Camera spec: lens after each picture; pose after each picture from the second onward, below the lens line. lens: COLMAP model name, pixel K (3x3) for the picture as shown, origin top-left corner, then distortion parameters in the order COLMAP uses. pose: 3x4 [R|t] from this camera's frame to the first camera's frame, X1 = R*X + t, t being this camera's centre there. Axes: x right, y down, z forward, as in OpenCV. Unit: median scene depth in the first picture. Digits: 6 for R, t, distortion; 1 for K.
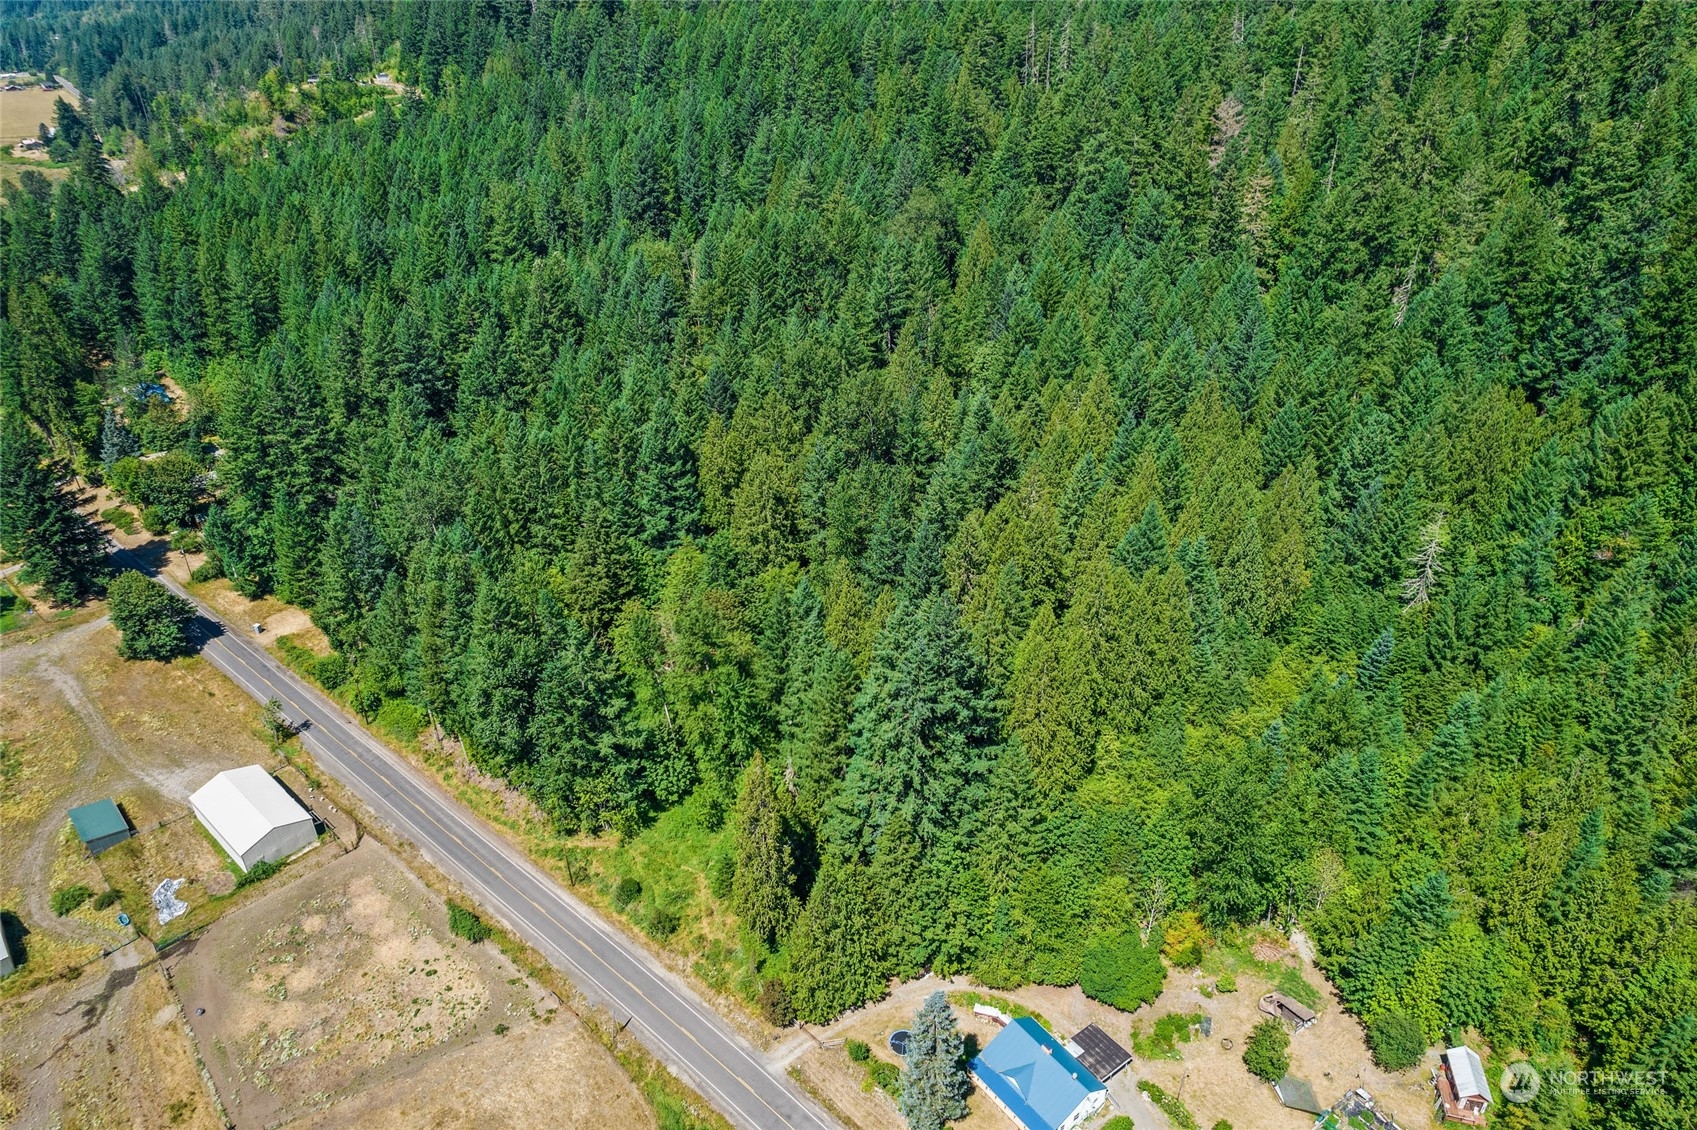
lens RADIAL K [[1068.2, 0, 848.5], [0, 1068.2, 565.0], [0, 0, 1]] dist [-0.043594, -0.001468]
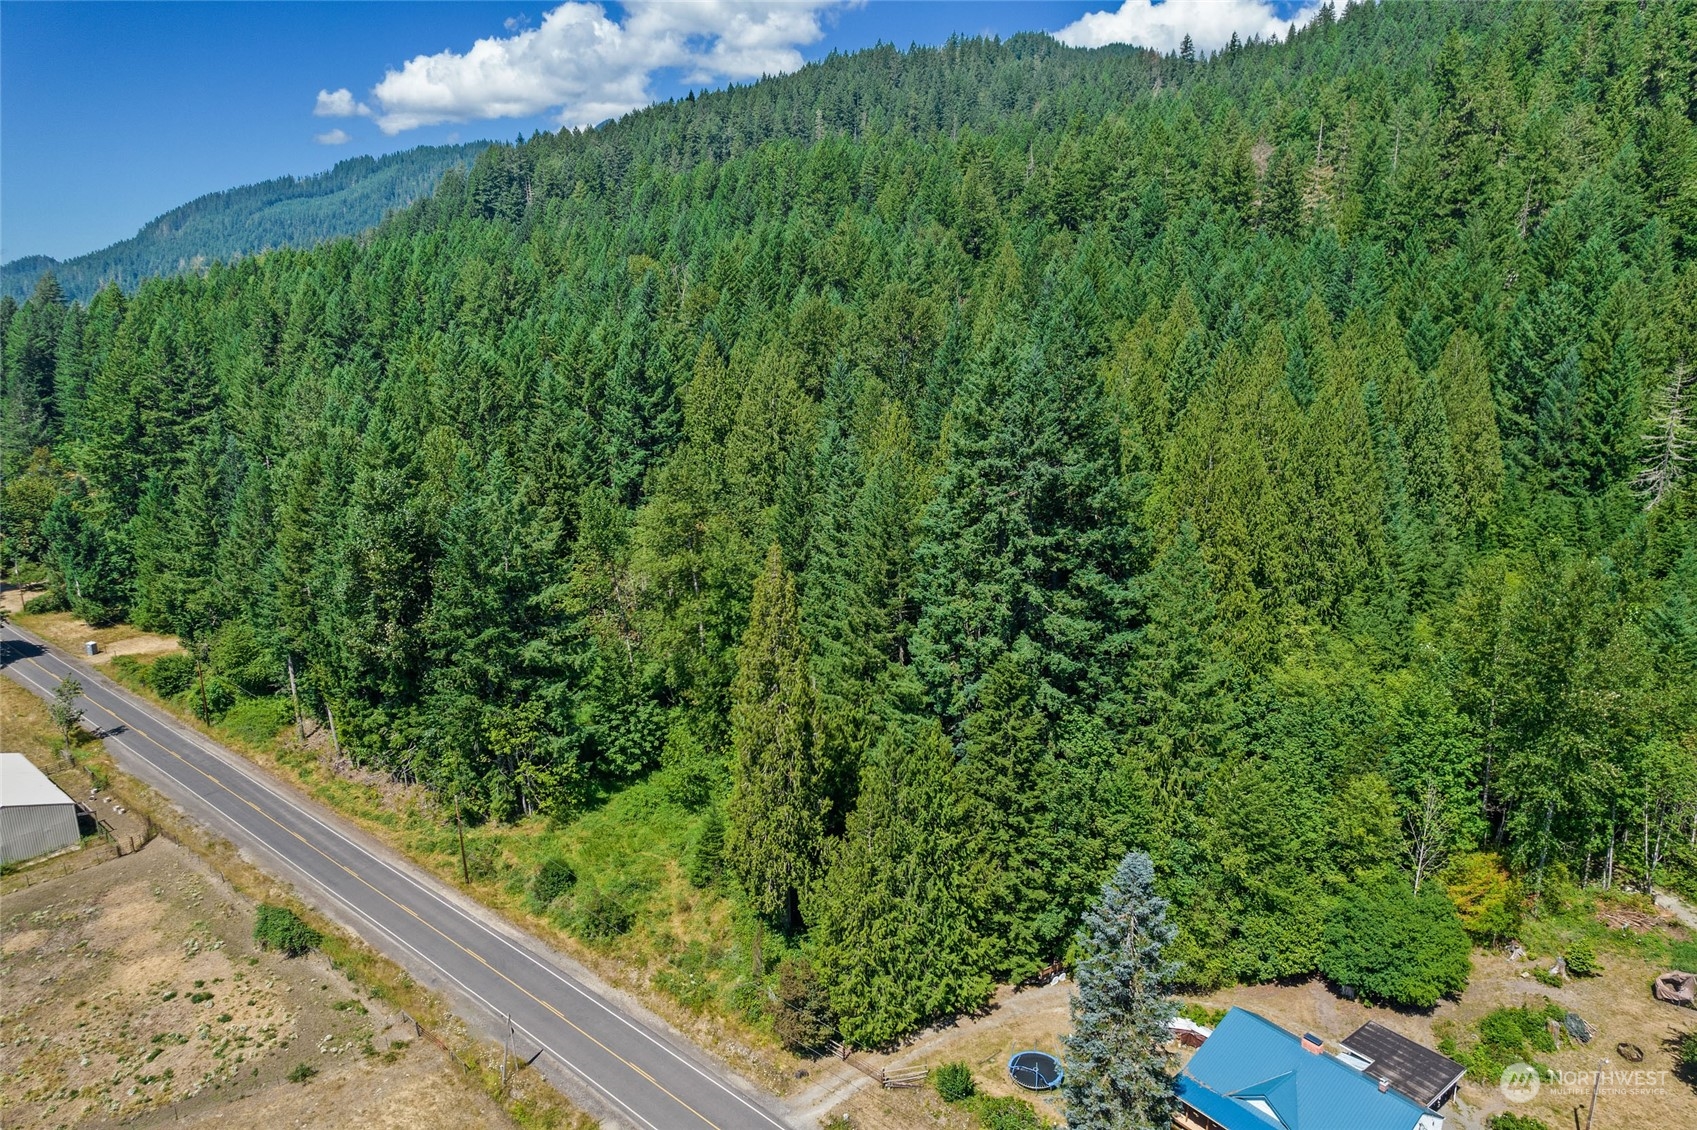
lens RADIAL K [[1080.0, 0, 853.6], [0, 1080.0, 558.8], [0, 0, 1]] dist [-0.073962, 0.066934]
pose [[0.999704, -0.004150, 0.023968, -0.046265], [0.010261, 0.965327, -0.260842, 0.289052], [-0.022055, 0.261011, 0.965084, 0.341268]]
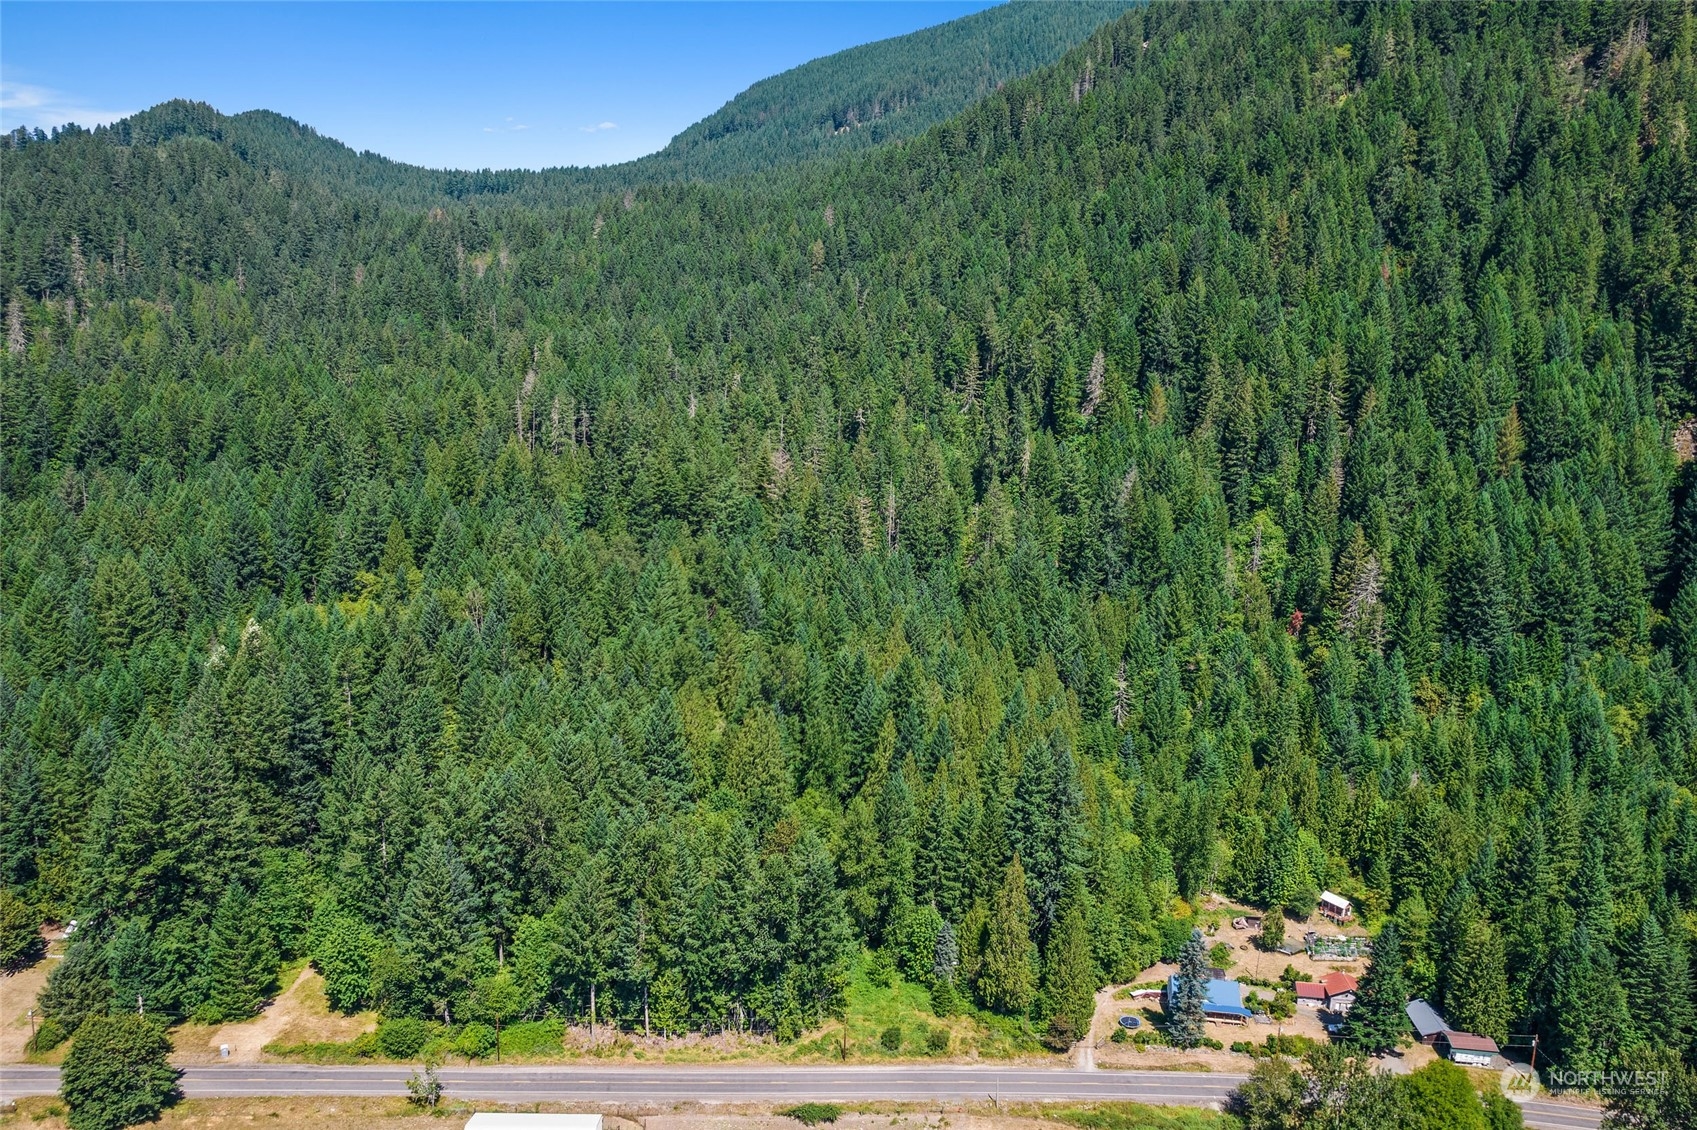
lens RADIAL K [[1080.0, 0, 853.6], [0, 1080.0, 558.8], [0, 0, 1]] dist [-0.073962, 0.066934]
pose [[0.734036, -0.087412, 0.673461, -1.041646], [0.296282, 0.933547, -0.201762, 0.016588], [-0.611071, 0.347634, 0.711156, -0.071546]]
